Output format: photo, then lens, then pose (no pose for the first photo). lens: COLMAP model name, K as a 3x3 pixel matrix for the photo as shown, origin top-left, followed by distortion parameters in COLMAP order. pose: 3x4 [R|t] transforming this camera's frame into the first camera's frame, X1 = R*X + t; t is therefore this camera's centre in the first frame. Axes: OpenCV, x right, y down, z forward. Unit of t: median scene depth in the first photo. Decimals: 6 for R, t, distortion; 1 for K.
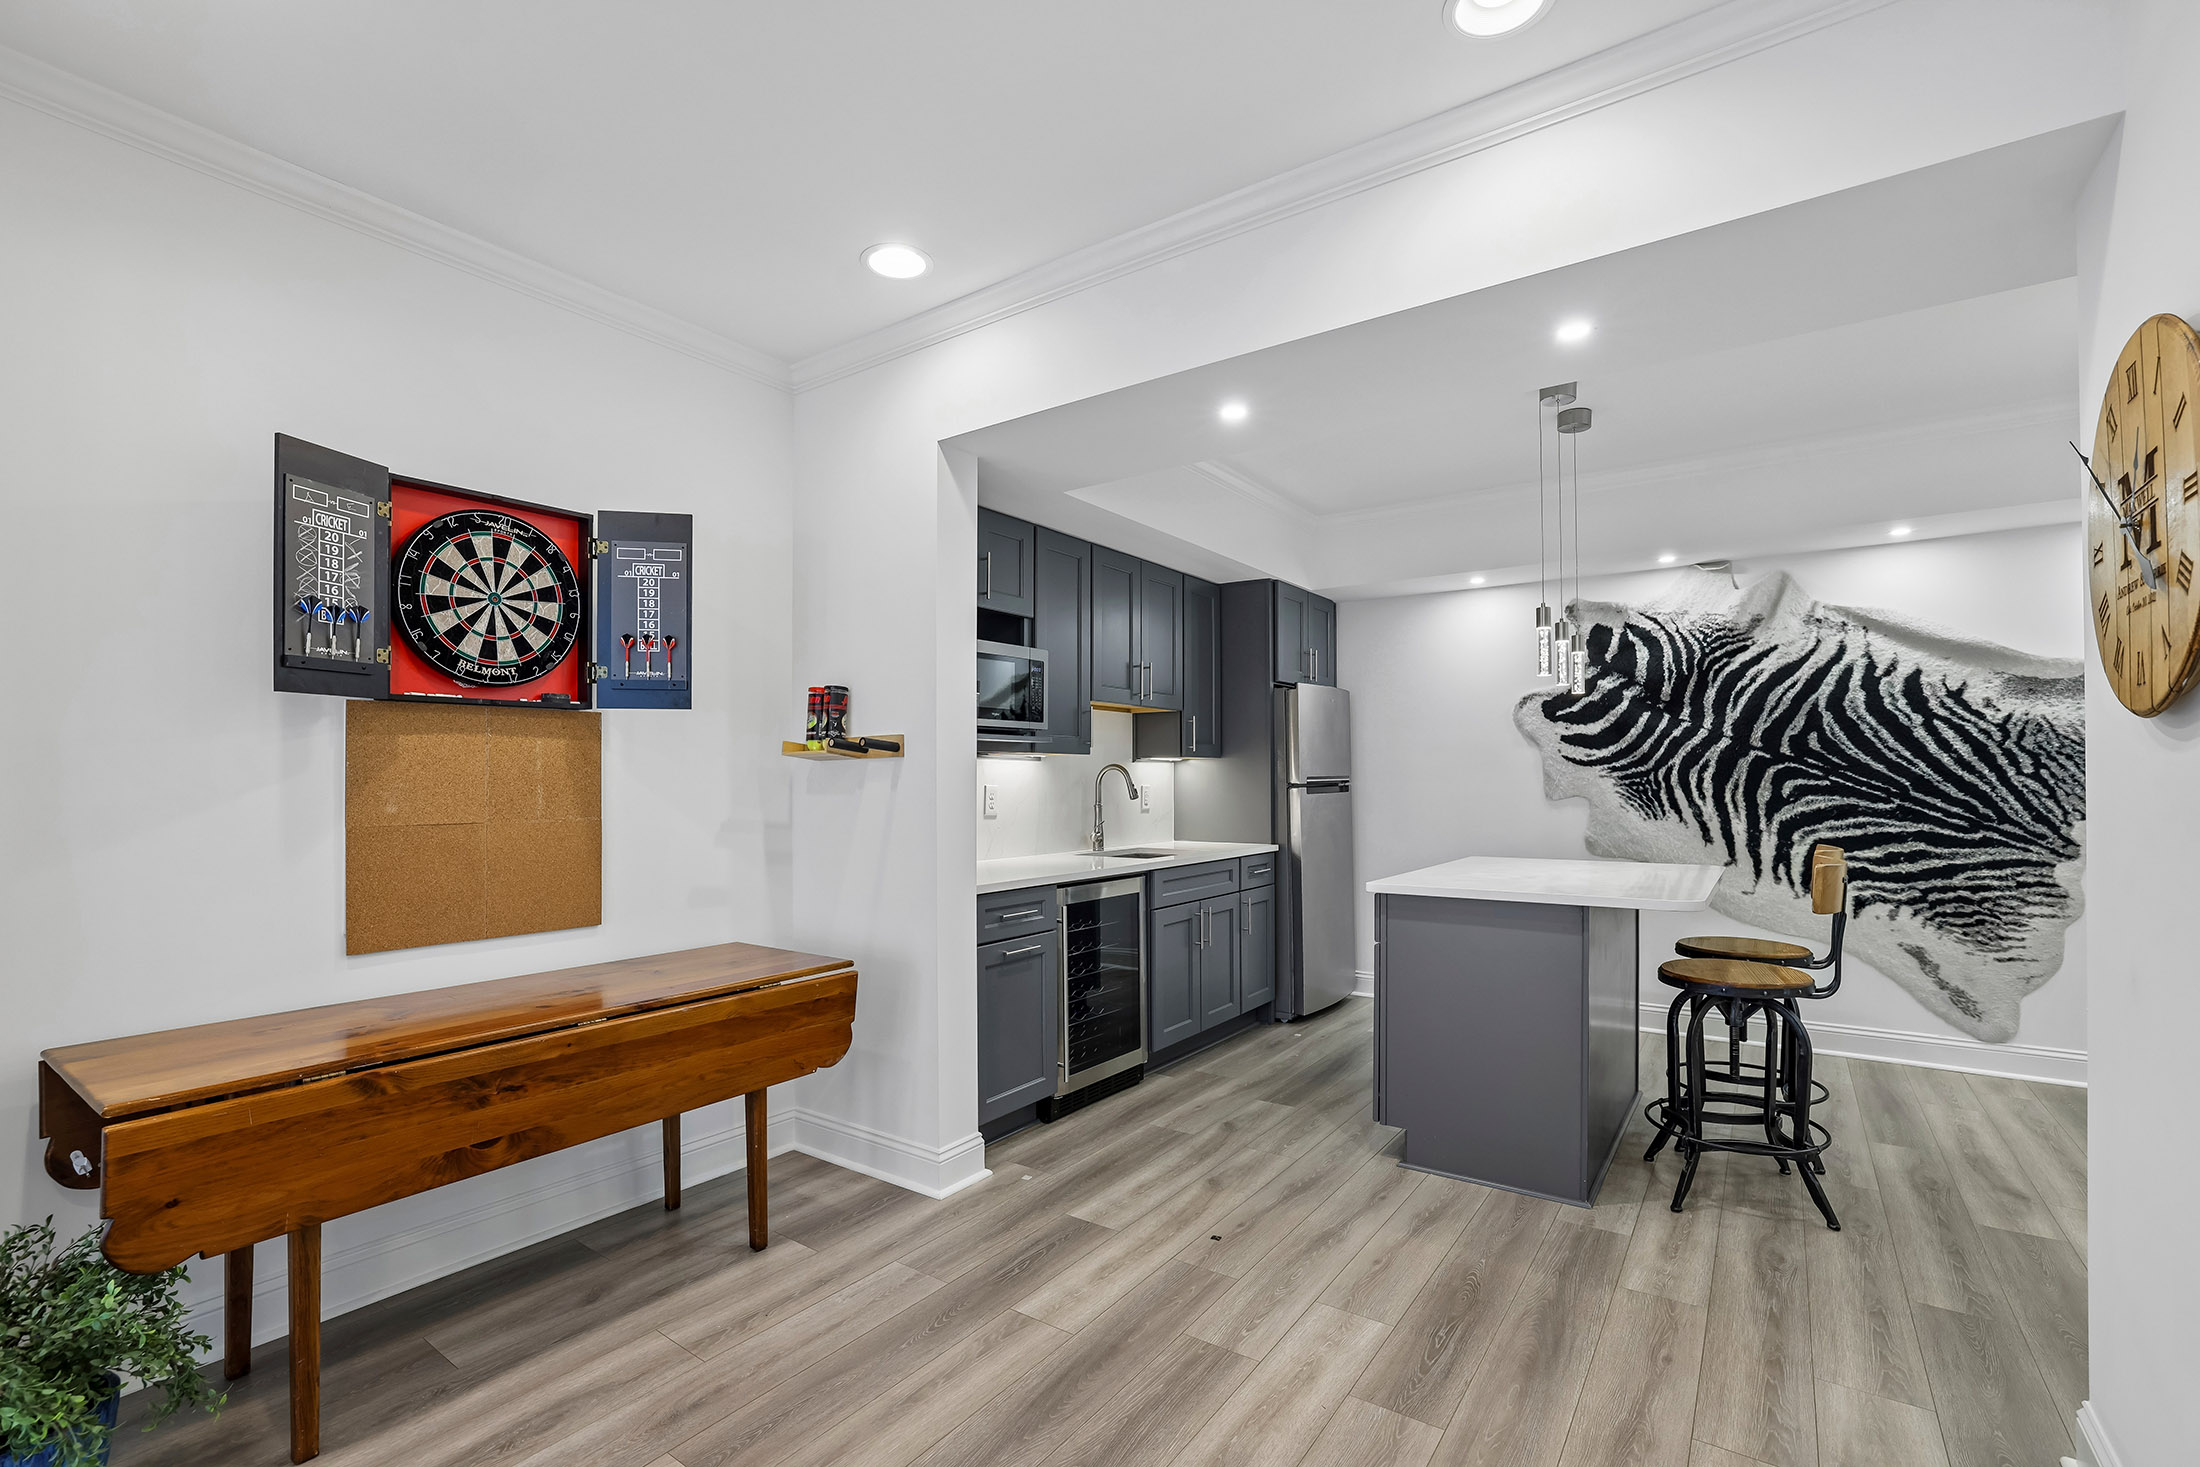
lens RADIAL K [[938.0, 0, 1095.9], [0, 938.0, 776.0], [0, 0, 1]] dist [-0.028295, 0.000554]
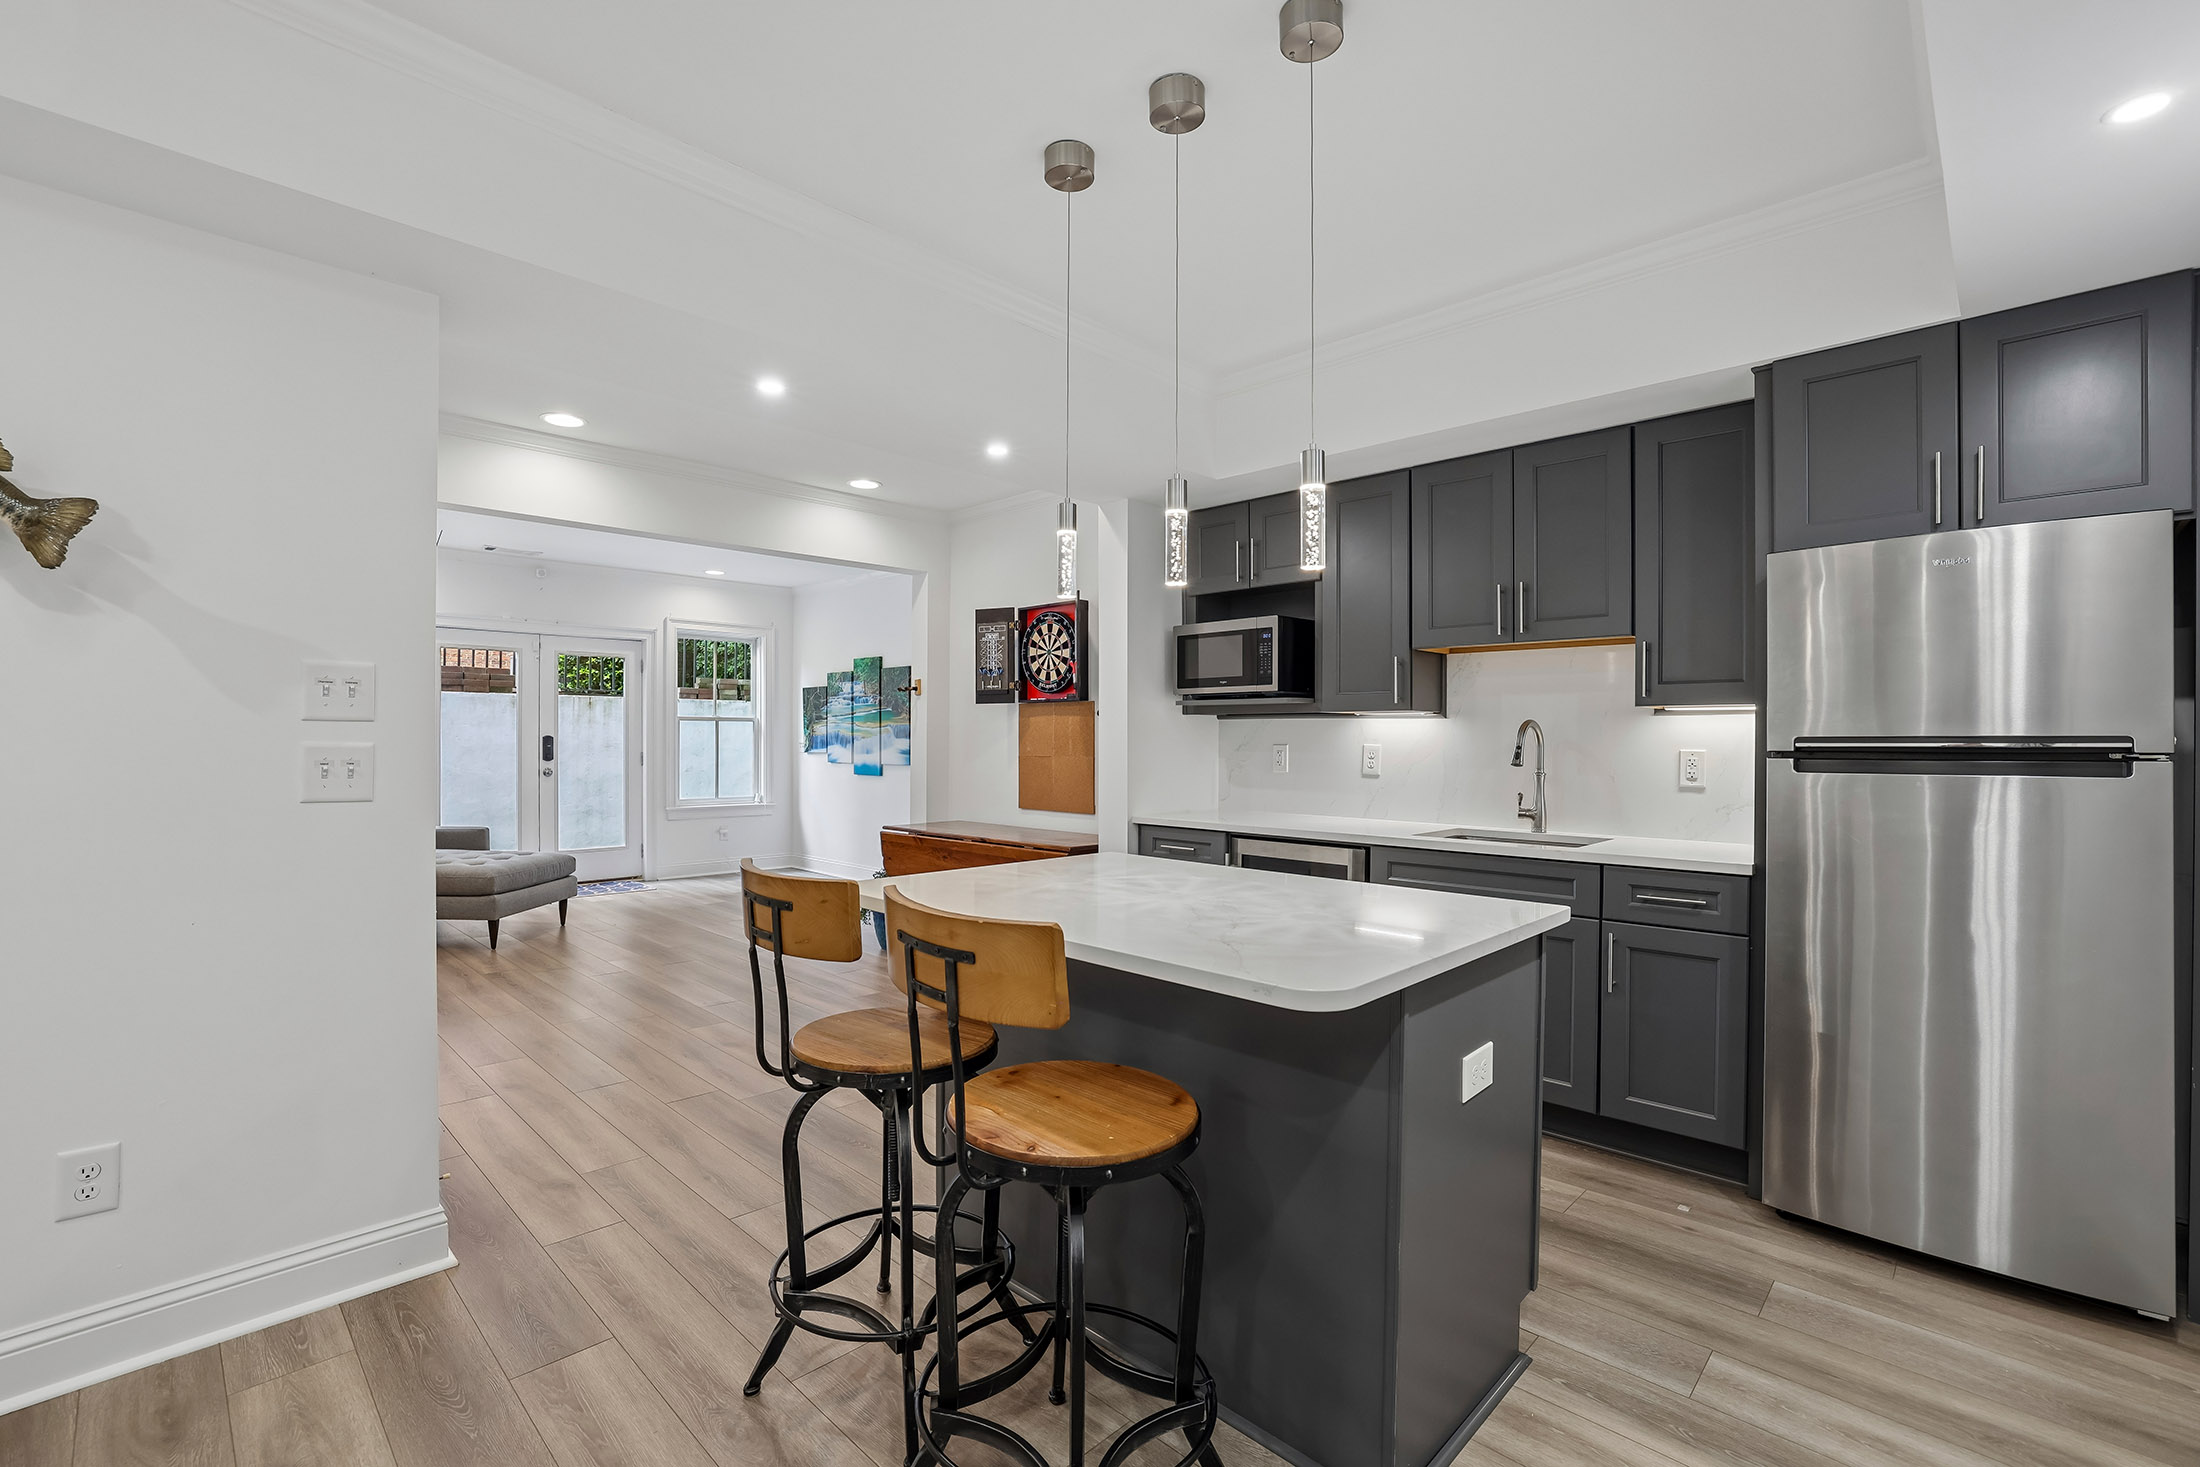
lens RADIAL K [[961.7, 0, 1100.0], [0, 961.7, 733.5], [0, 0, 1]] dist [-0.027932, 0.000167]
pose [[-0.130283, 0.000843, -0.991476, 1.558226], [0.001962, 0.999998, 0.000592, -0.004379], [0.991475, -0.001868, -0.130284, 1.421394]]
